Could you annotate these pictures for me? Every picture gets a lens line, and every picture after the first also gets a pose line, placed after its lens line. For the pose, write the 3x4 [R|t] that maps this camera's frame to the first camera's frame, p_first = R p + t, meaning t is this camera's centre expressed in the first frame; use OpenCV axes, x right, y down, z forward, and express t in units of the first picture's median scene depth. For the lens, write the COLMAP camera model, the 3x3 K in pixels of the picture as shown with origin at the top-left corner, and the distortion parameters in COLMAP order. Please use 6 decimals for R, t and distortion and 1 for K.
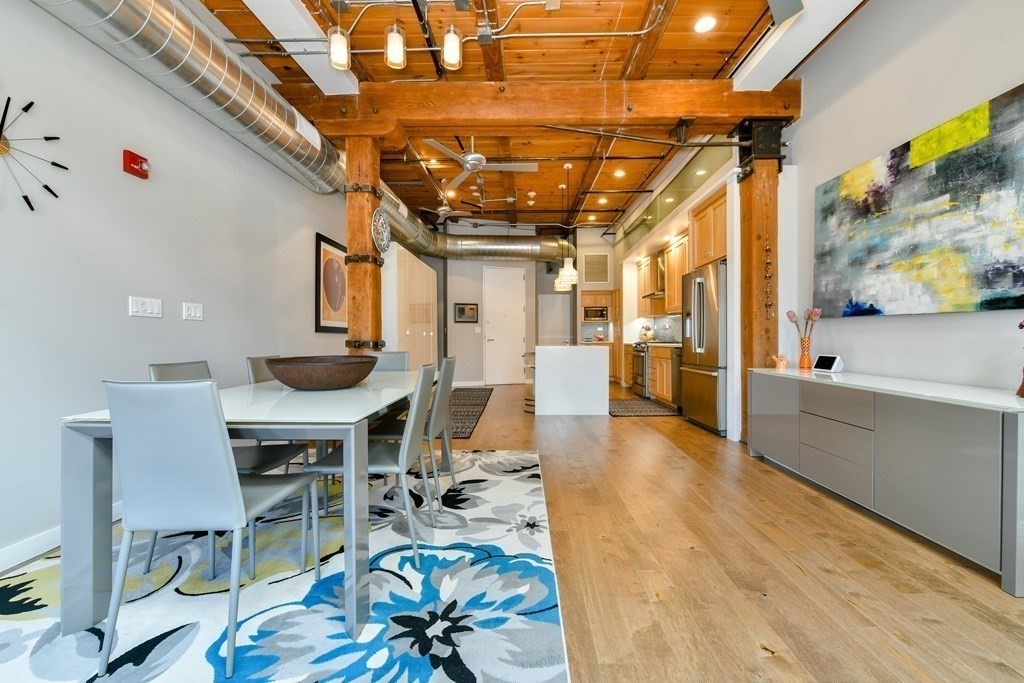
lens RADIAL K [[408.7, 0, 522.6], [0, 408.7, 339.8], [0, 0, 1]] dist [-0.000129, -0.002692]
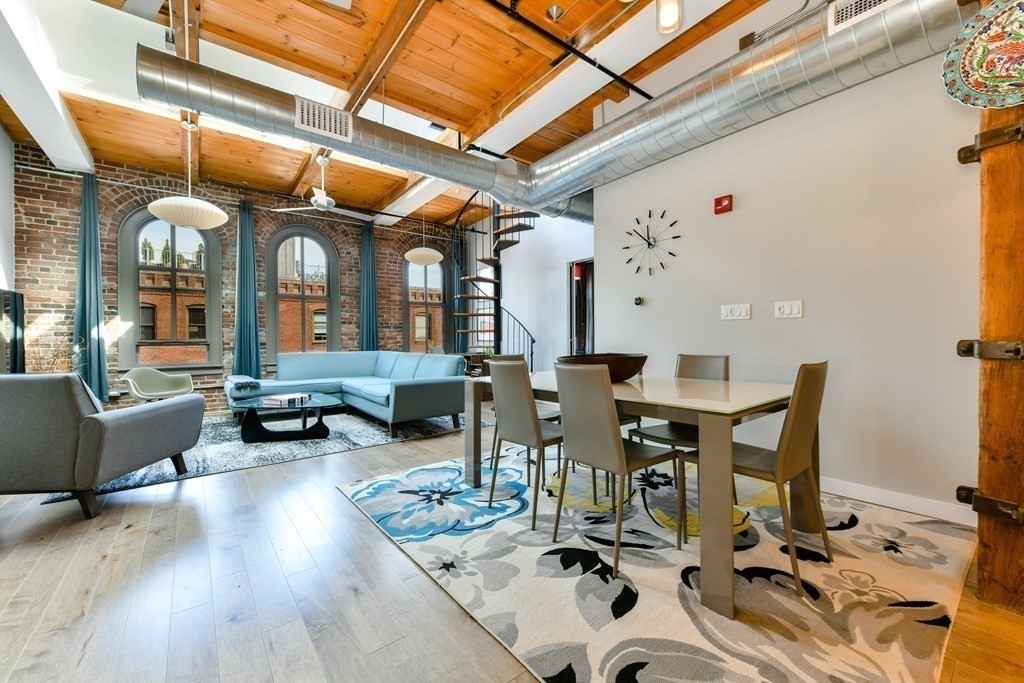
lens RADIAL K [[408.7, 0, 517.9], [0, 408.7, 341.2], [0, 0, 1]] dist [-0.000129, -0.002692]
pose [[-0.778924, 0.013310, -0.626977, 0.255446], [0.009034, 0.999909, 0.010003, -0.006202], [0.627053, 0.002128, -0.778974, 1.039891]]
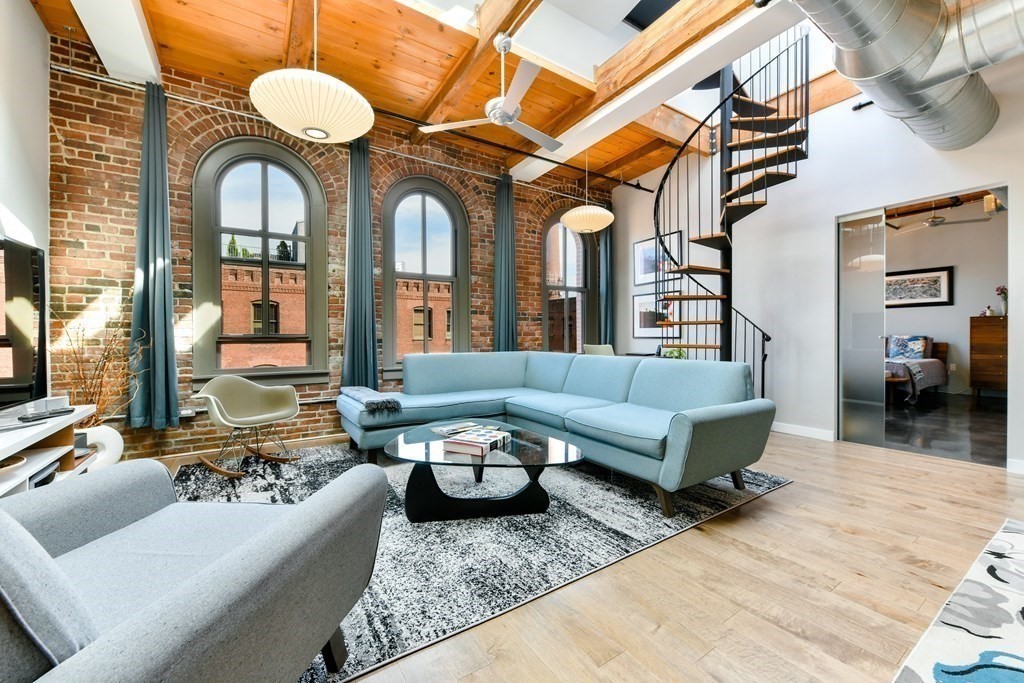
lens RADIAL K [[408.7, 0, 515.4], [0, 408.7, 338.9], [0, 0, 1]] dist [-0.000129, -0.002692]
pose [[-0.832496, 0.009536, -0.553949, 0.346757], [0.005417, 0.999944, 0.009073, -0.001720], [0.554005, 0.004553, -0.832501, 0.312565]]
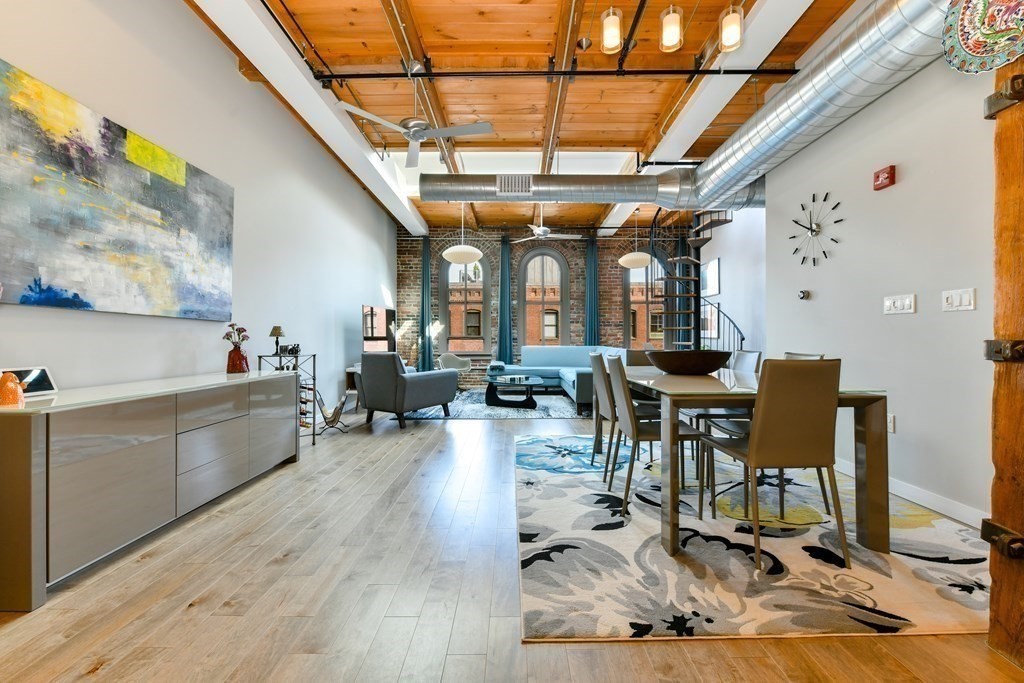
lens RADIAL K [[412.8, 0, 509.7], [0, 412.8, 335.7], [0, 0, 1]] dist [-0.000771, -0.002750]
pose [[-0.999975, 0.005895, 0.003856, 0.045266], [0.005892, 0.999982, -0.000880, -0.003735], [-0.003861, -0.000858, -0.999992, 1.371979]]
